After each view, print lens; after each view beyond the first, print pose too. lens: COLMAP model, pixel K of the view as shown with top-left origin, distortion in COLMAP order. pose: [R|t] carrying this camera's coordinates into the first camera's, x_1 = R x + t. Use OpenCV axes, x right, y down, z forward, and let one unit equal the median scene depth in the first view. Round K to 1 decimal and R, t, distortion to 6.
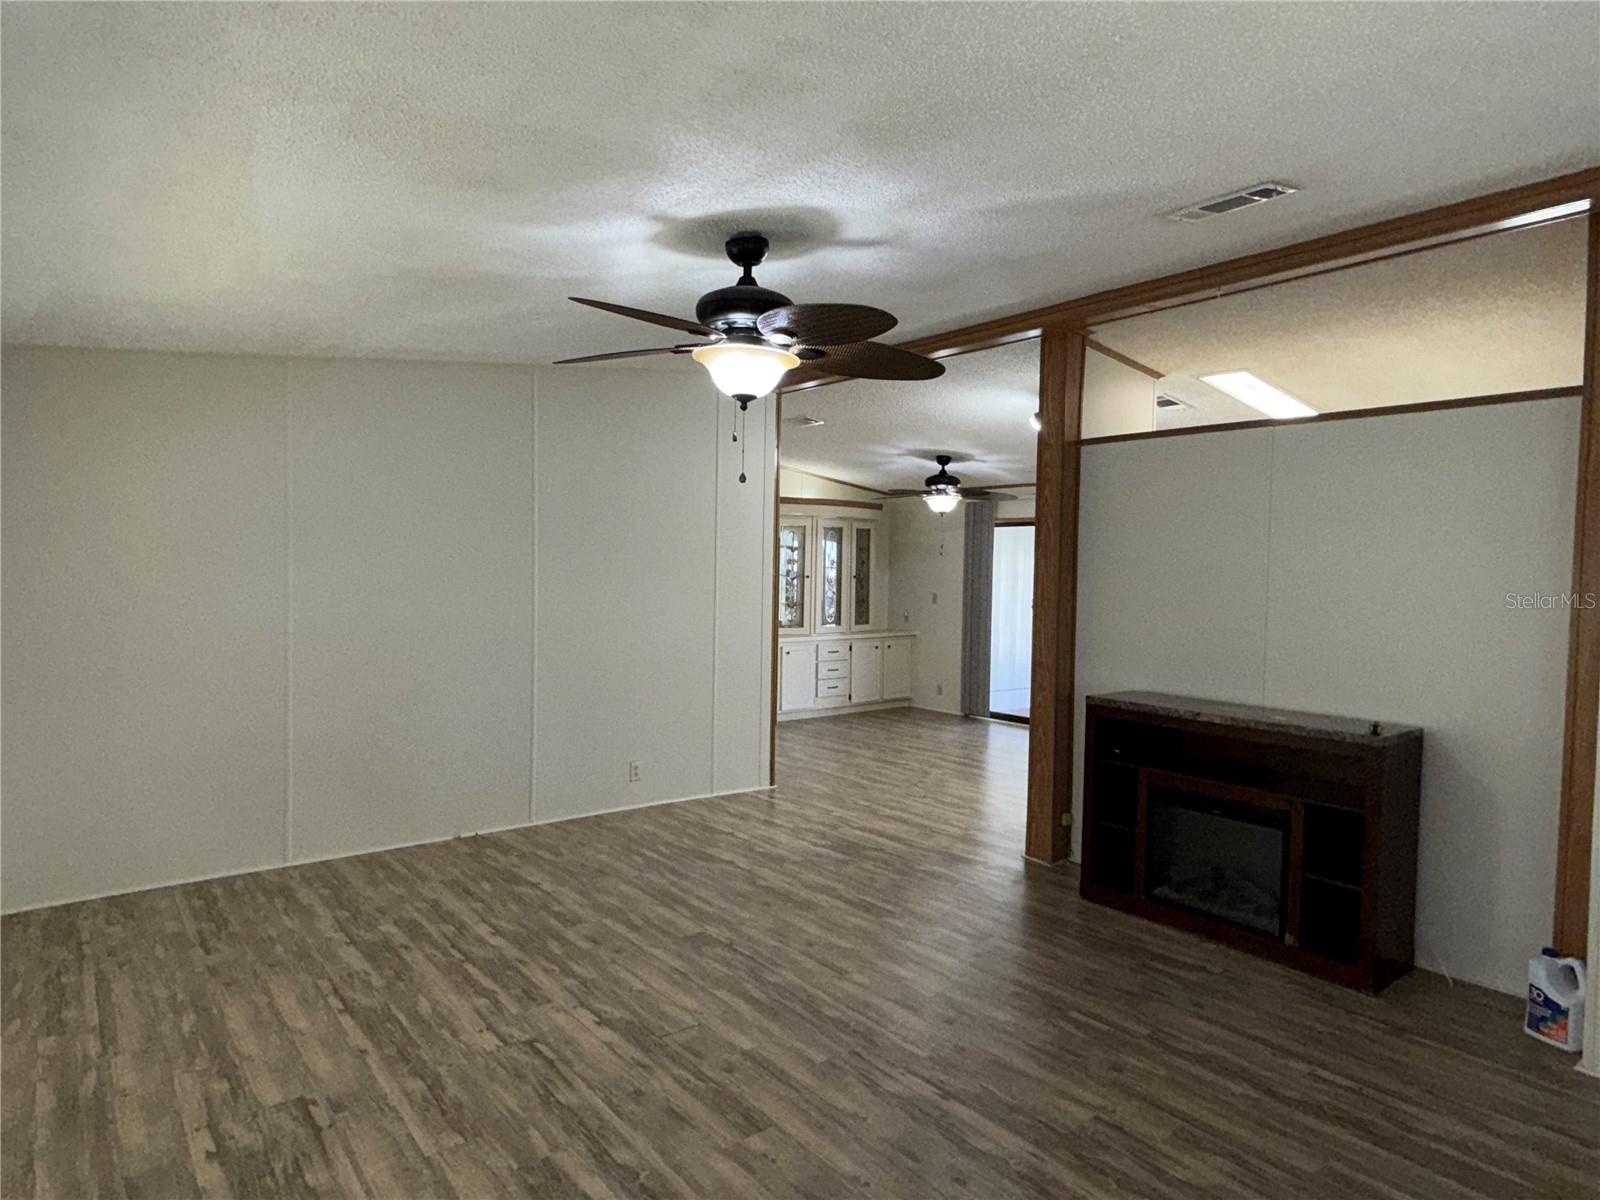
lens RADIAL K [[953.0, 0, 792.4], [0, 953.0, 584.5], [0, 0, 1]] dist [-0.005579, 0.001053]
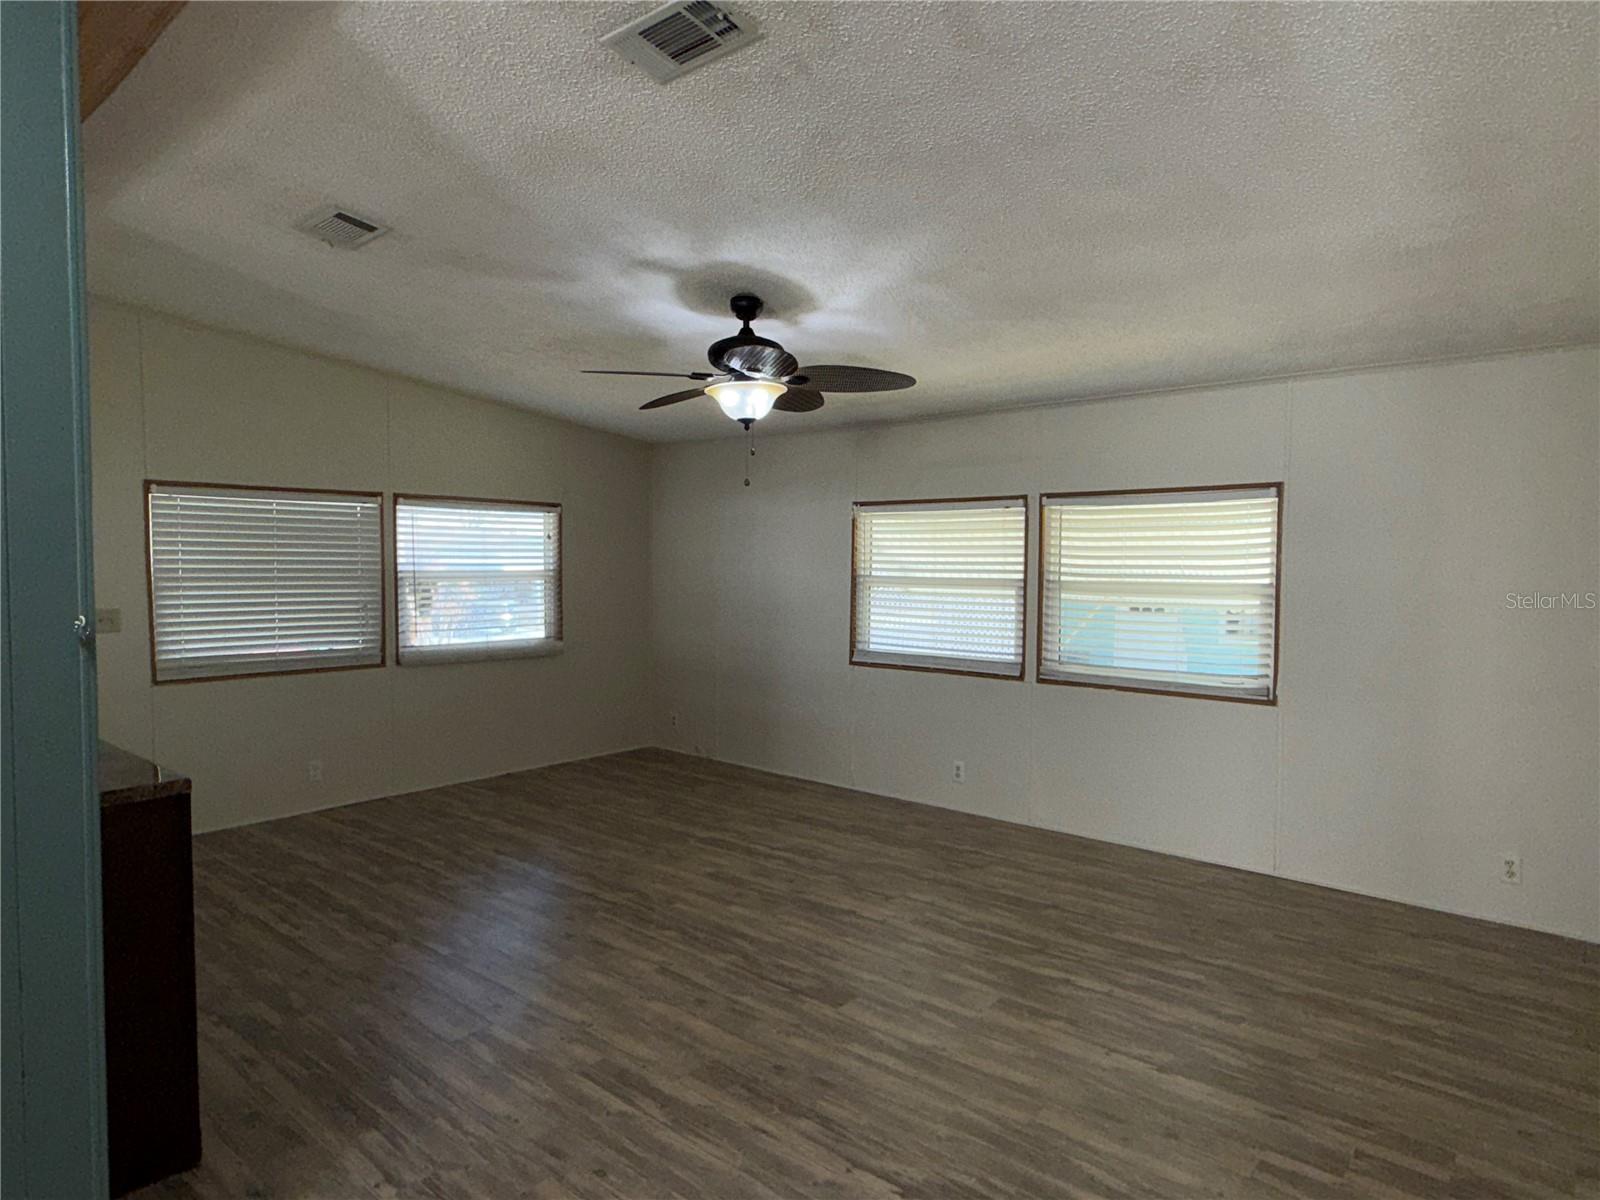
lens RADIAL K [[953.0, 0, 798.4], [0, 953.0, 597.9], [0, 0, 1]] dist [-0.005579, 0.001053]
pose [[-0.980909, -0.015733, -0.193832, 0.109872], [-0.026671, 0.998187, 0.053953, -0.022096], [0.192632, 0.058092, -0.979550, 1.967826]]
